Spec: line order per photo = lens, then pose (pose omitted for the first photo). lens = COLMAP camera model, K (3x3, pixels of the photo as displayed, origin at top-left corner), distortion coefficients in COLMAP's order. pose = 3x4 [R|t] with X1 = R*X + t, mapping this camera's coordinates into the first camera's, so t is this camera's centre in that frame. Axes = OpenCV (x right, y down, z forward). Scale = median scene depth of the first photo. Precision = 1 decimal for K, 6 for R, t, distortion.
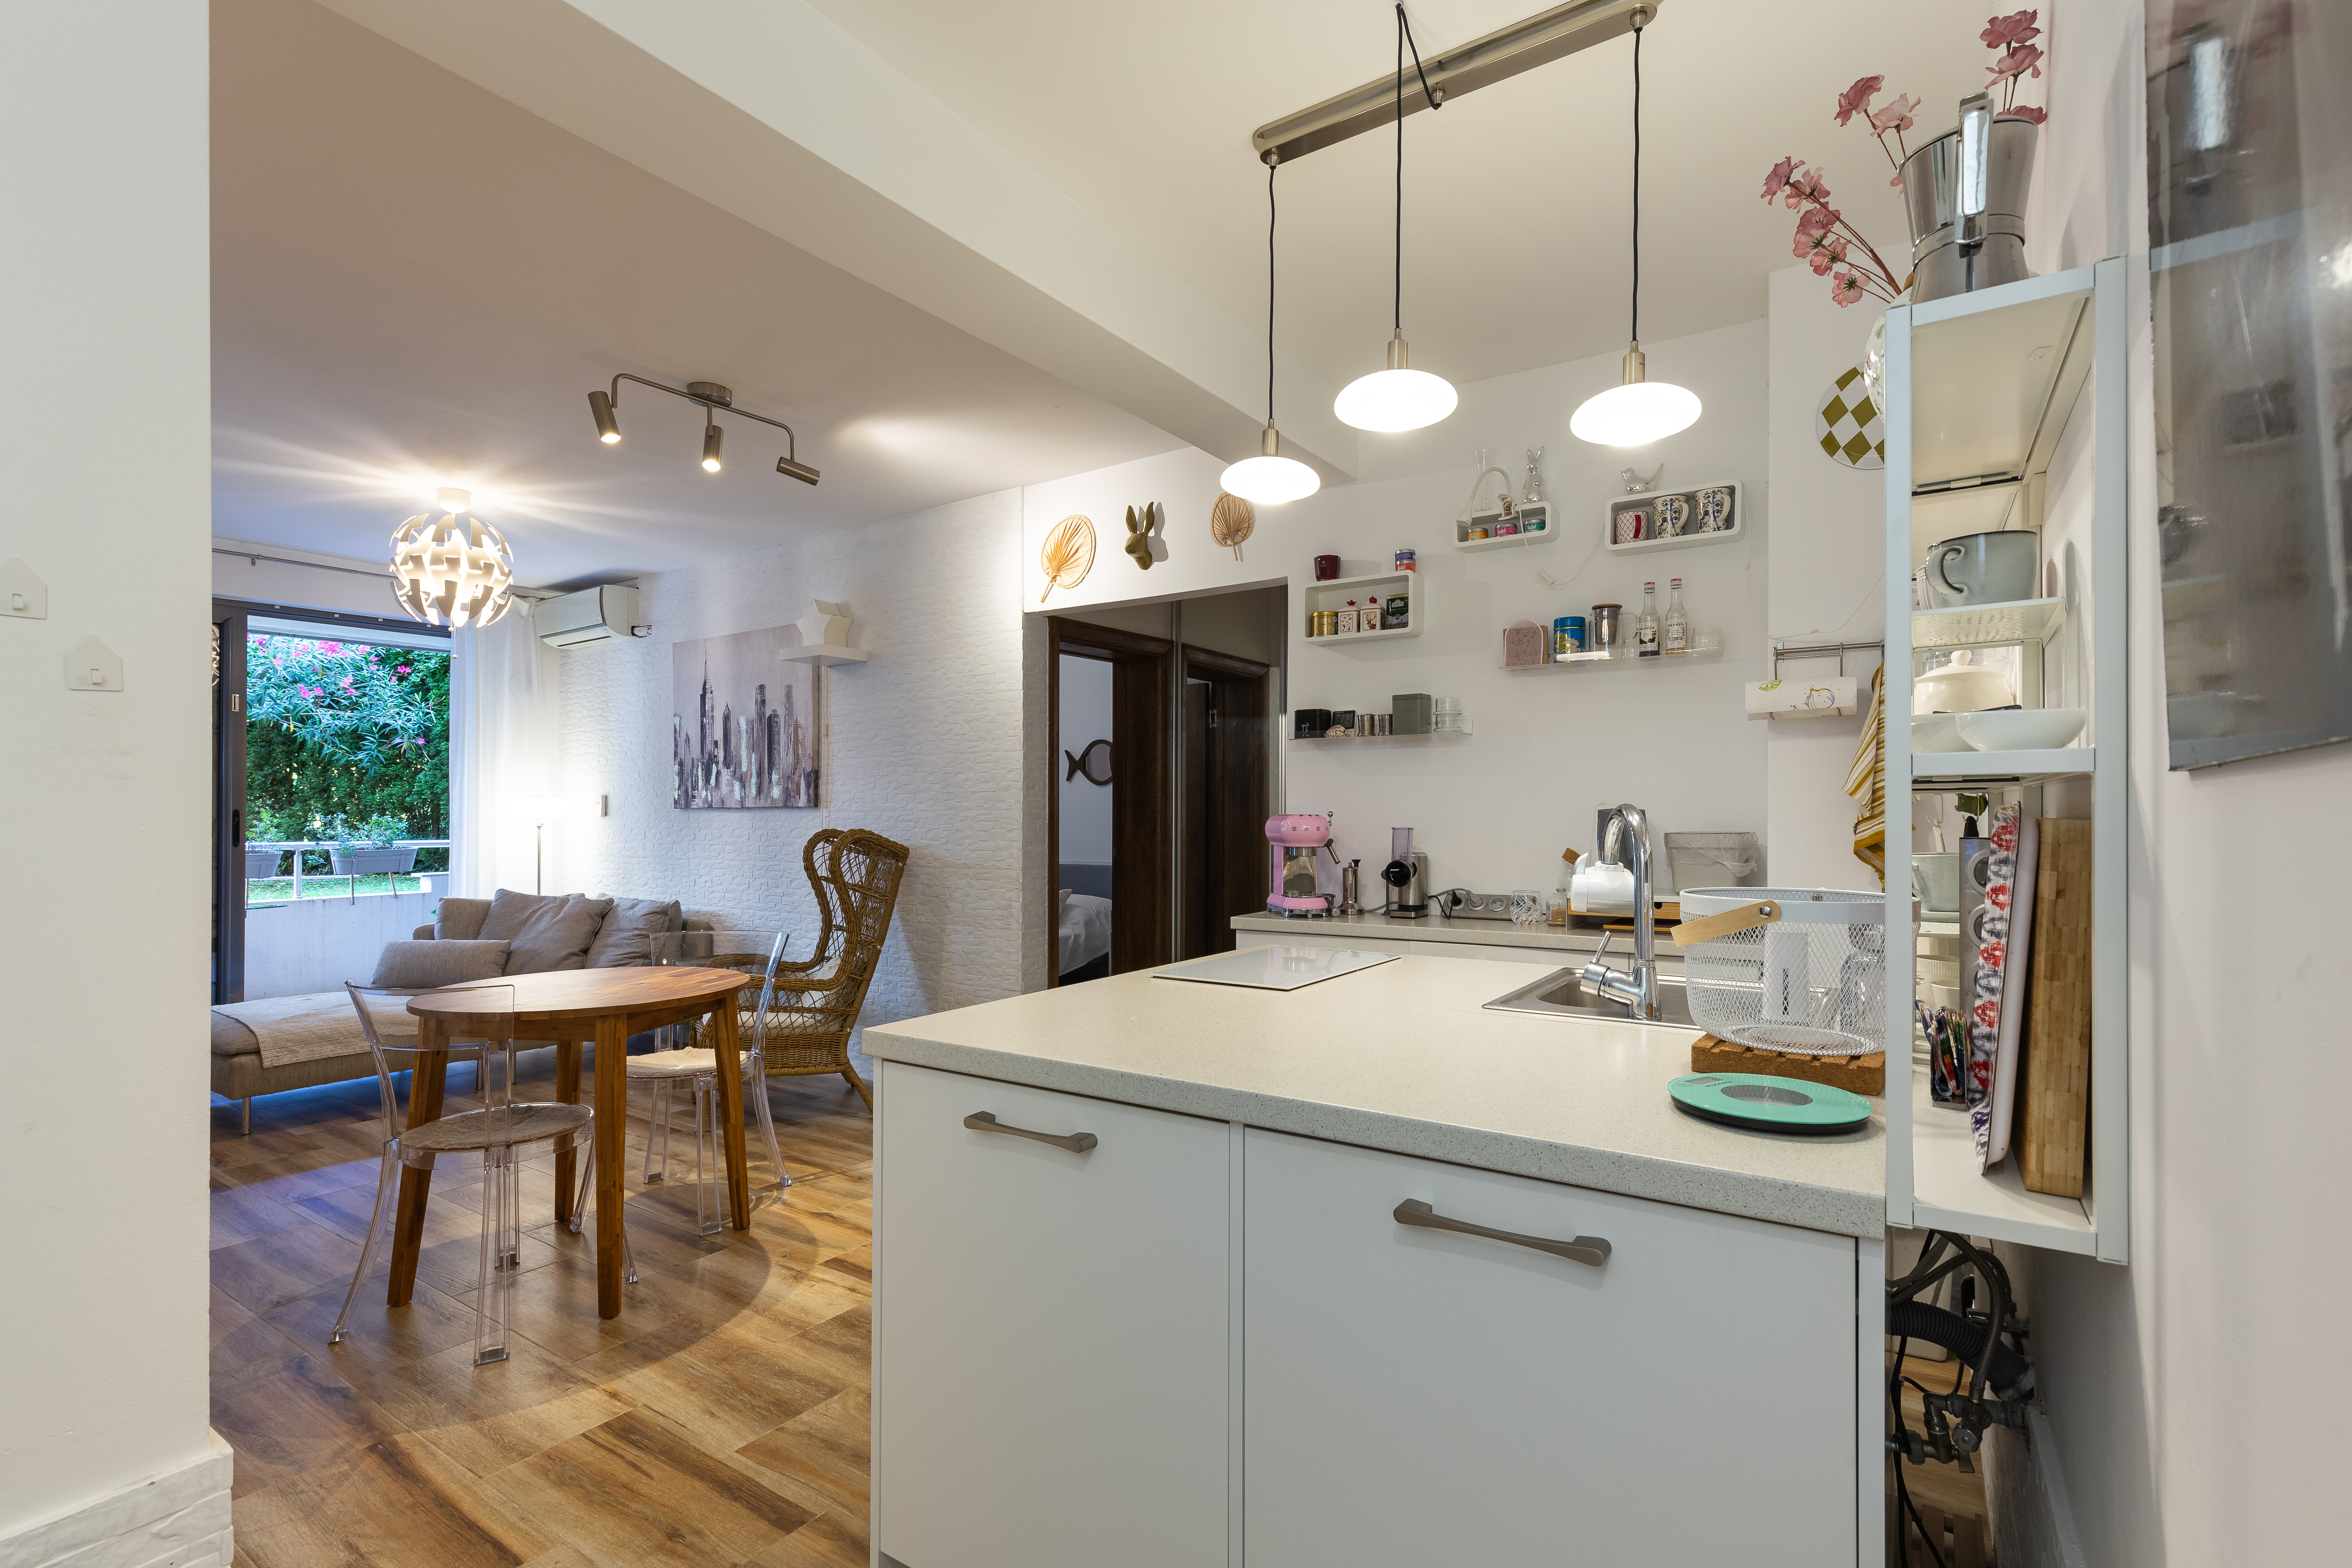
lens RADIAL K [[1073.9, 0, 1194.8], [0, 1073.9, 783.1], [0, 0, 1]] dist [0.012215, -0.000737]
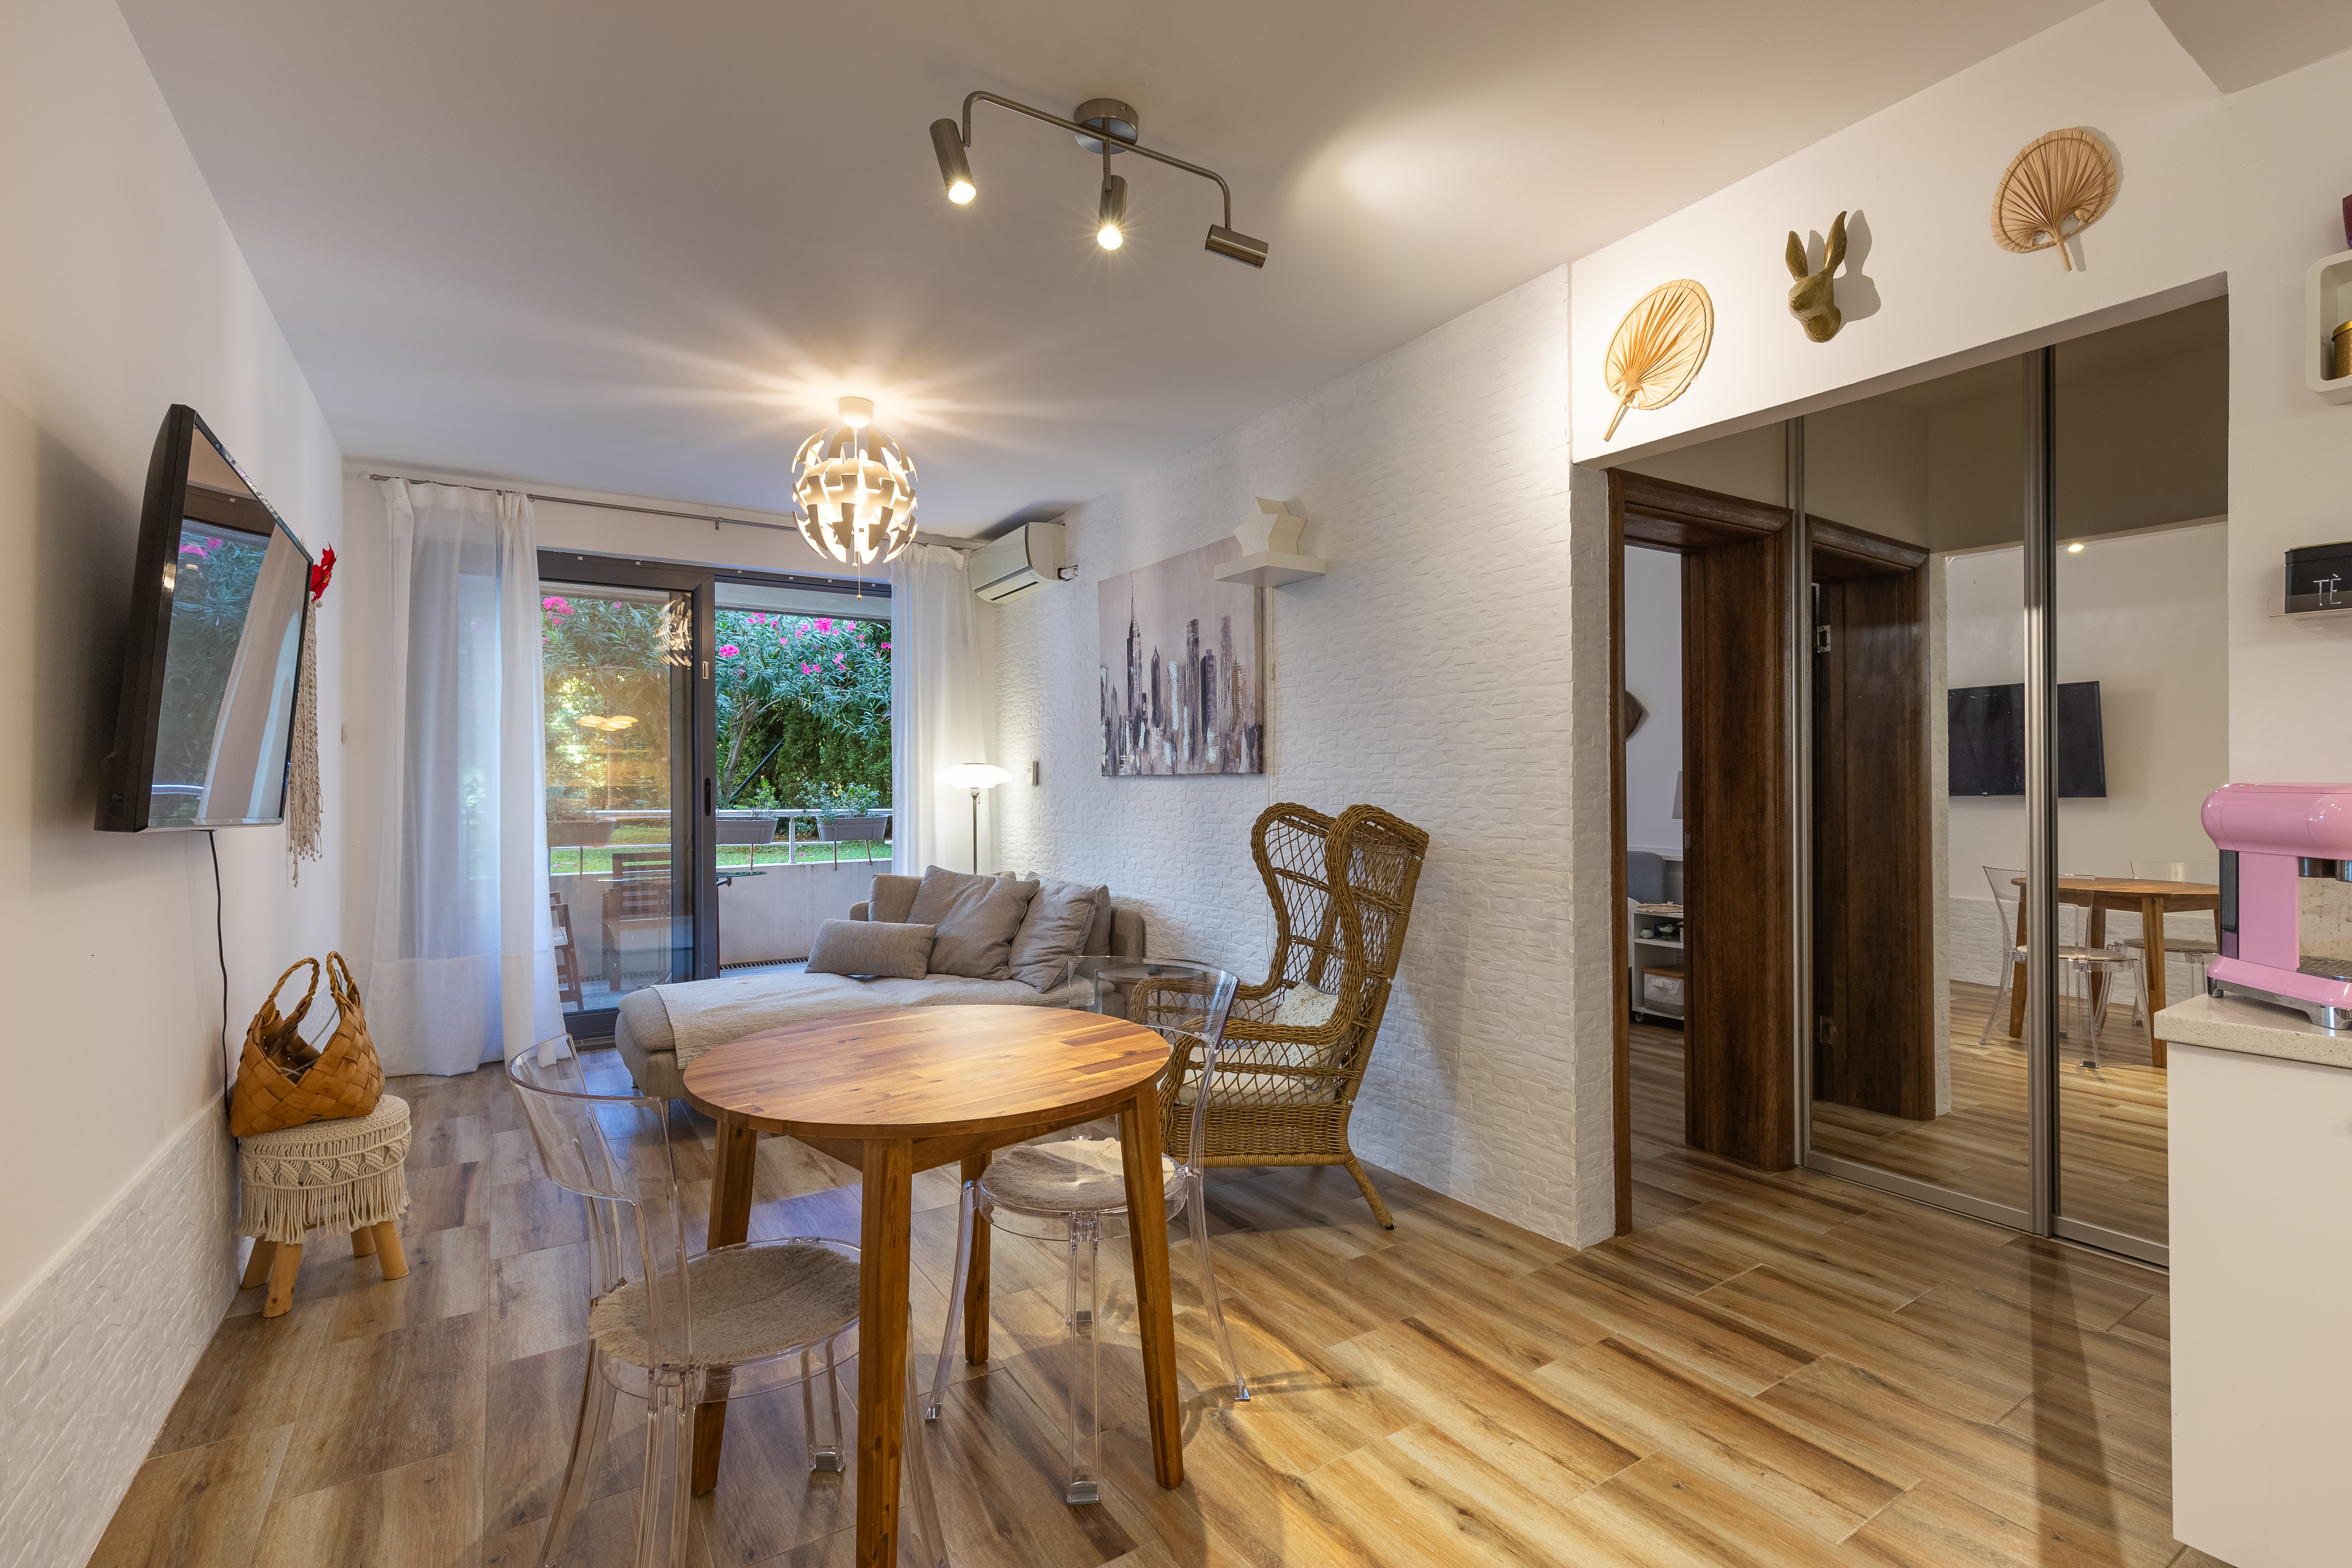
lens RADIAL K [[1073.9, 0, 1195.7], [0, 1073.9, 769.6], [0, 0, 1]] dist [0.012215, -0.000737]
pose [[0.924920, -0.004393, -0.380137, -0.118036], [0.010408, 0.999851, 0.013768, 0.009592], [0.380020, -0.016690, 0.924828, 0.311868]]
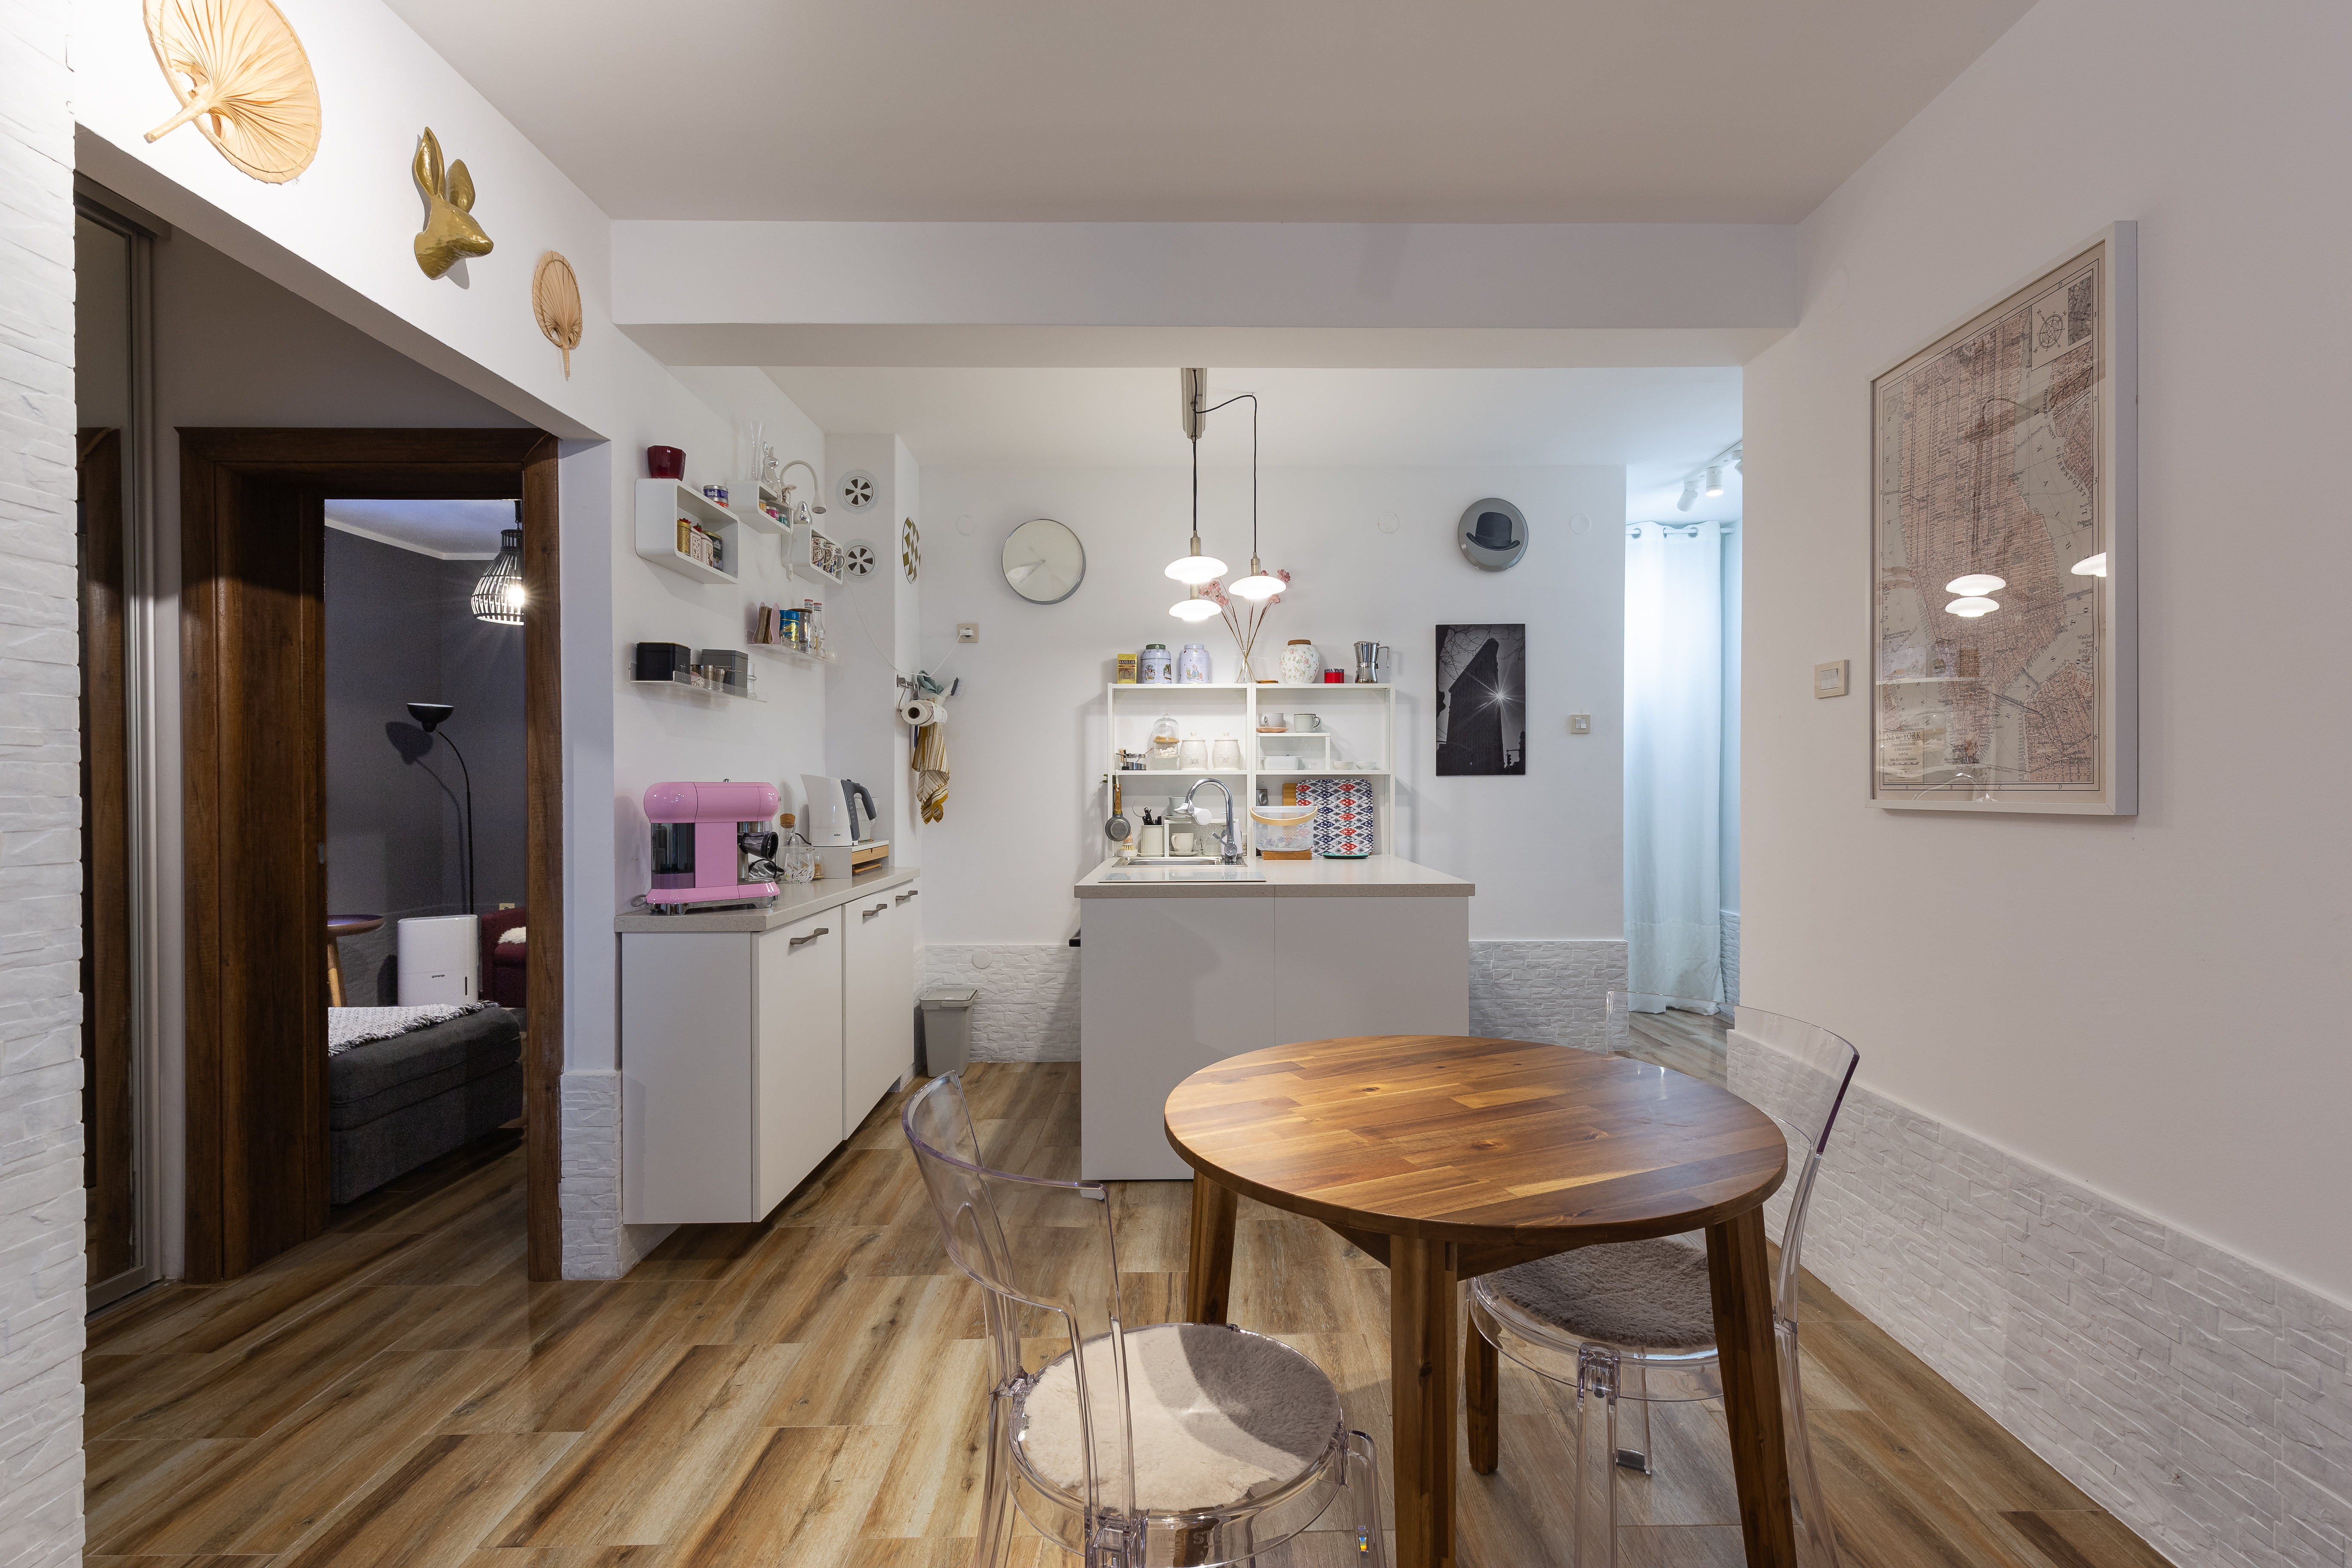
lens RADIAL K [[1073.9, 0, 1187.1], [0, 1073.9, 798.5], [0, 0, 1]] dist [0.012215, -0.000737]
pose [[-0.552908, 0.001373, 0.833241, -0.562250], [-0.007911, 0.999945, -0.006897, 0.033332], [-0.833205, -0.010406, -0.552866, 0.856635]]
